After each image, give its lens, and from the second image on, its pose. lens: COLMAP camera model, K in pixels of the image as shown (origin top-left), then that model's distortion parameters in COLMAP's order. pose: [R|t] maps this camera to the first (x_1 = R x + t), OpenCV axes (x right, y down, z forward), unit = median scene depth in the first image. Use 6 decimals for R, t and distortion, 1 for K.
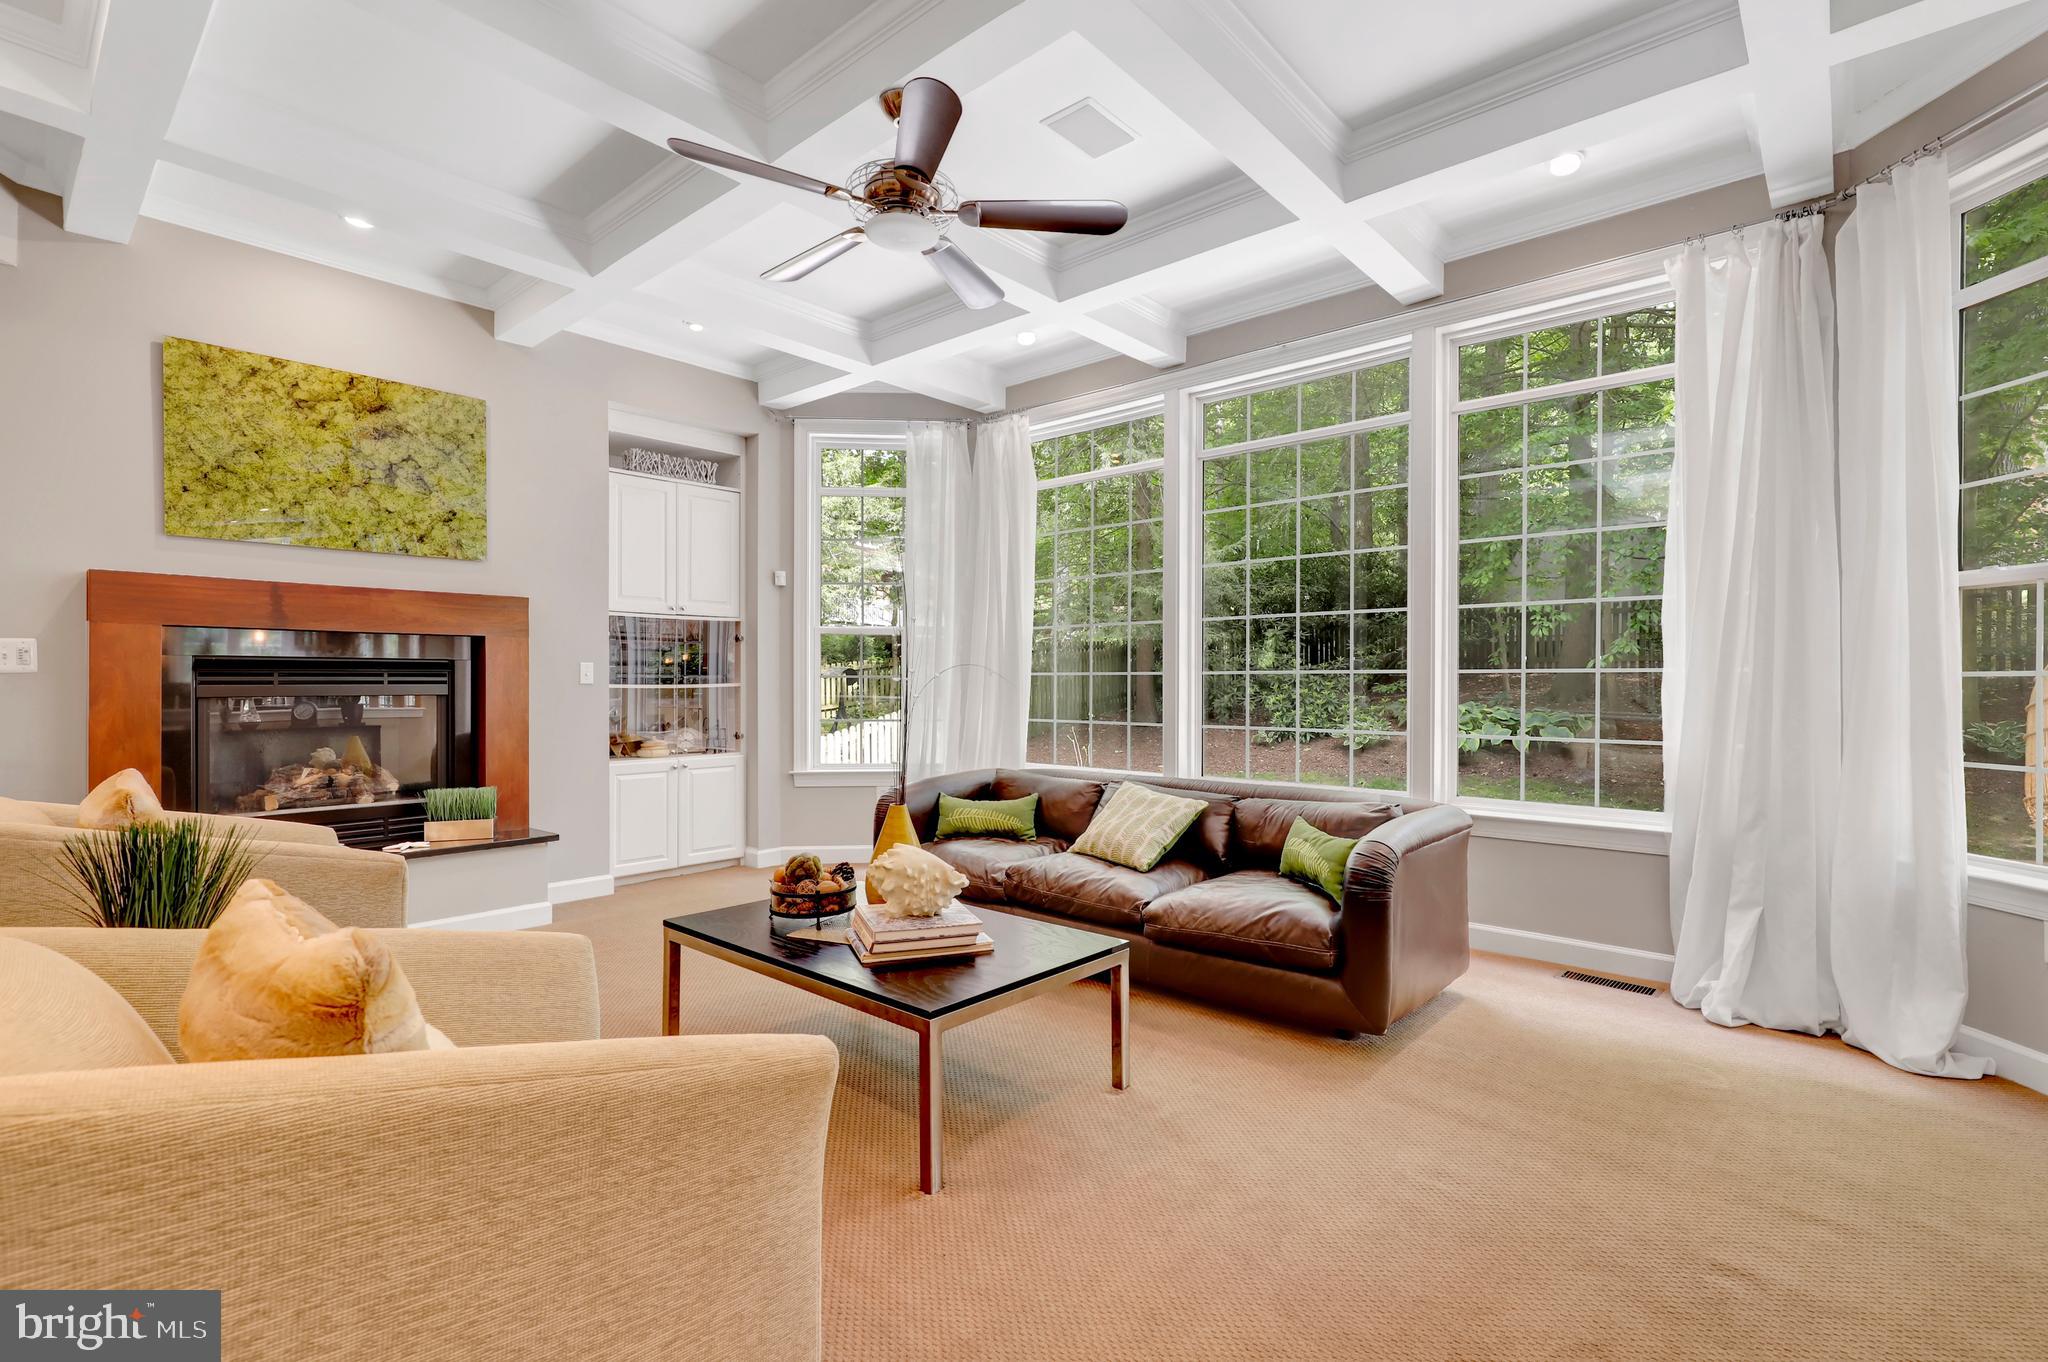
lens RADIAL K [[941.3, 0, 1029.9], [0, 941.3, 674.0], [0, 0, 1]] dist [0.002562, -0.000761]
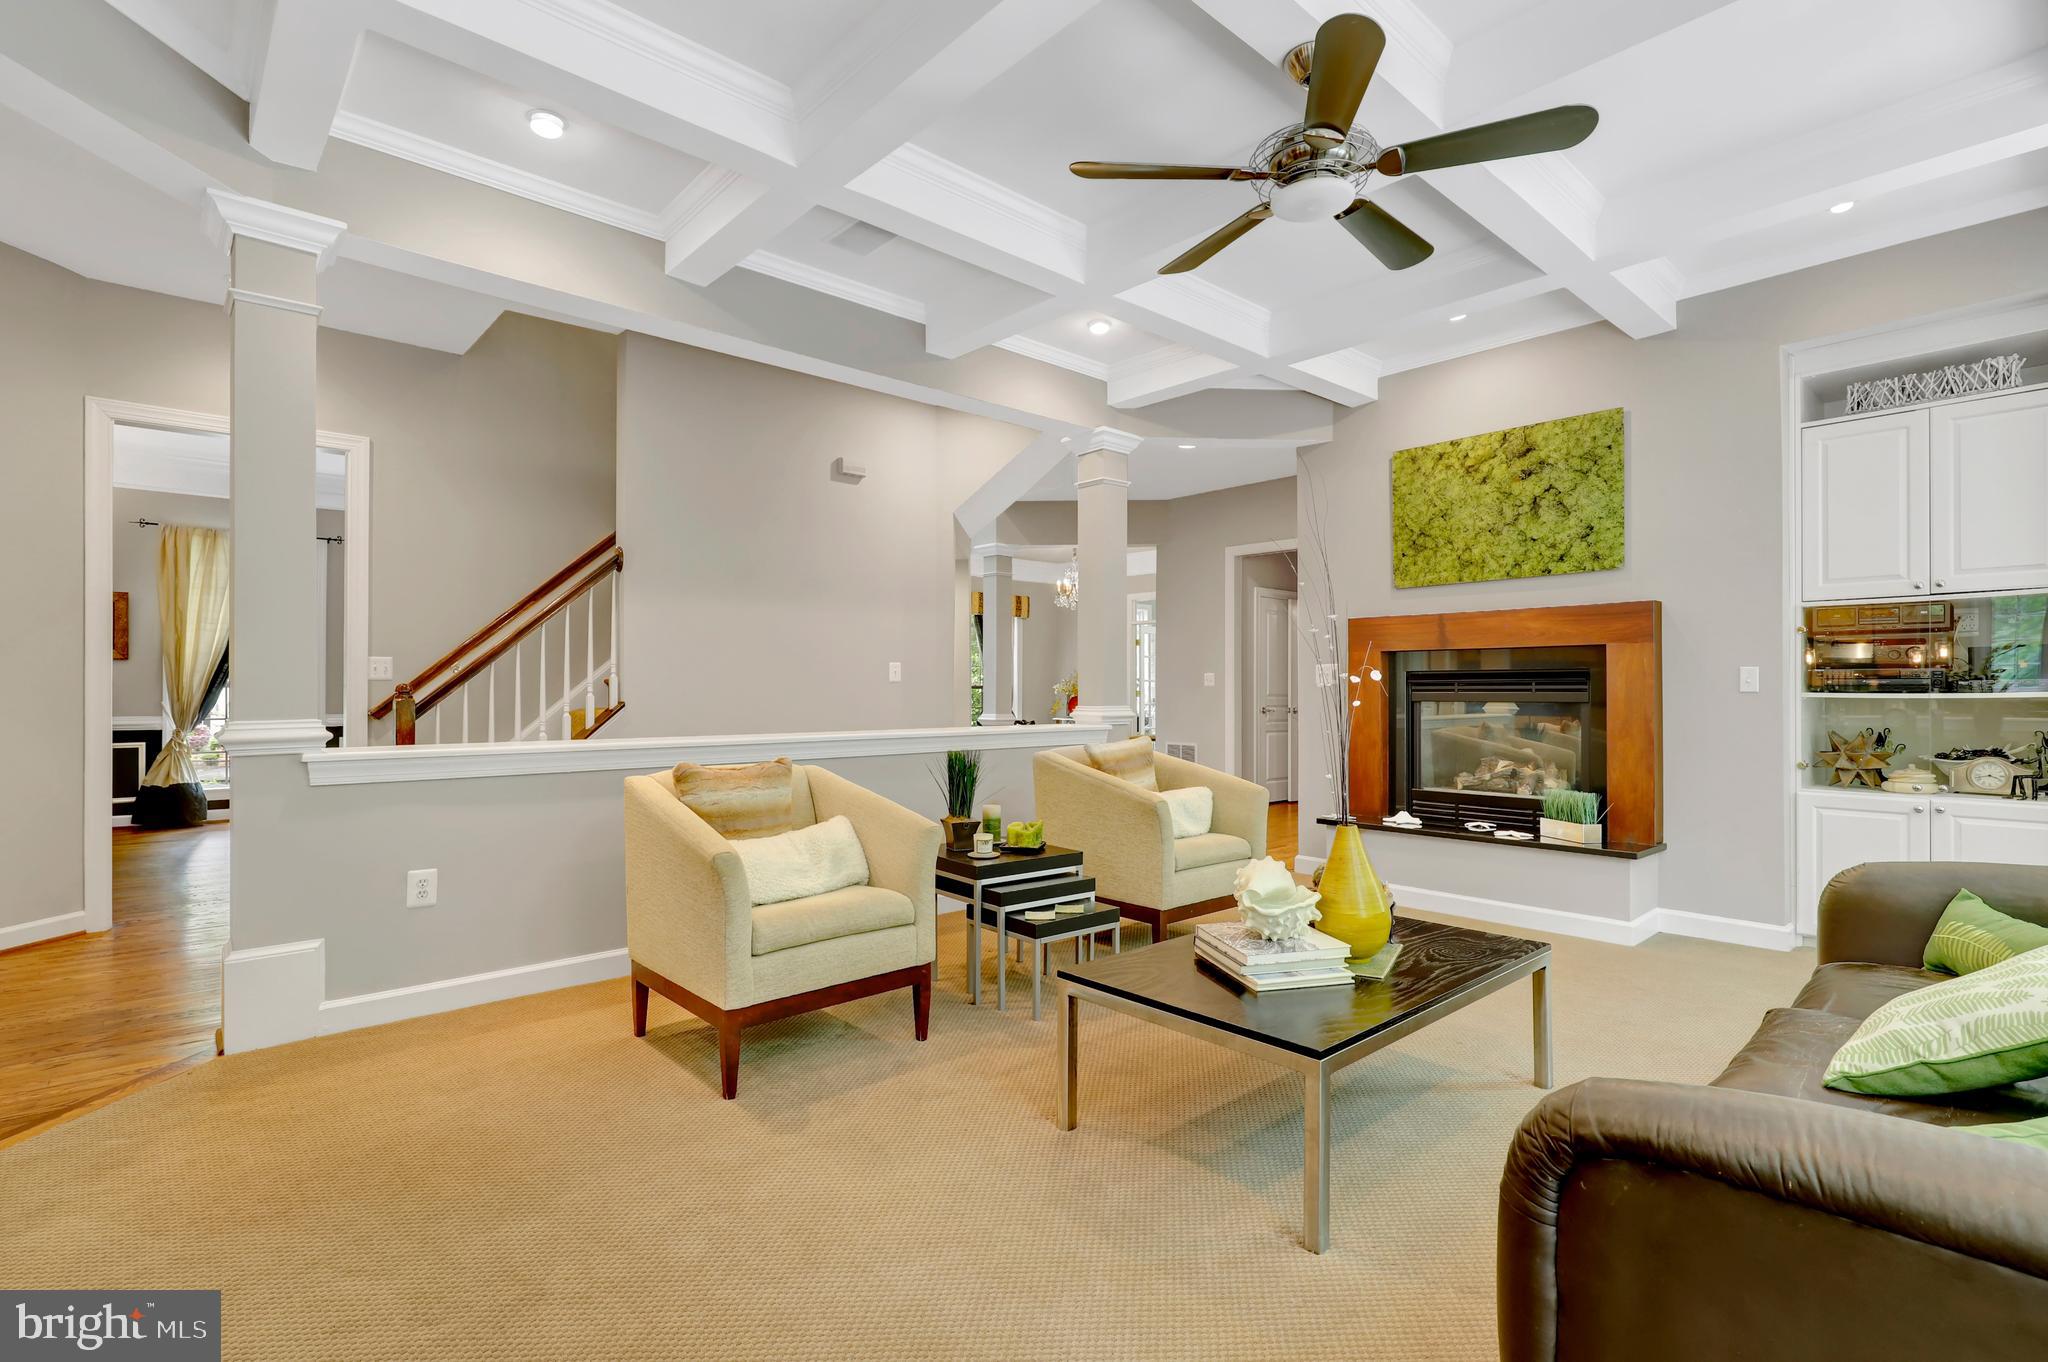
lens RADIAL K [[941.3, 0, 1035.5], [0, 941.3, 681.5], [0, 0, 1]] dist [0.002562, -0.000761]
pose [[-0.103482, -0.008062, -0.994599, 0.512904], [0.008013, 0.999928, -0.008939, 0.003909], [0.994599, -0.008894, -0.103410, 0.522026]]
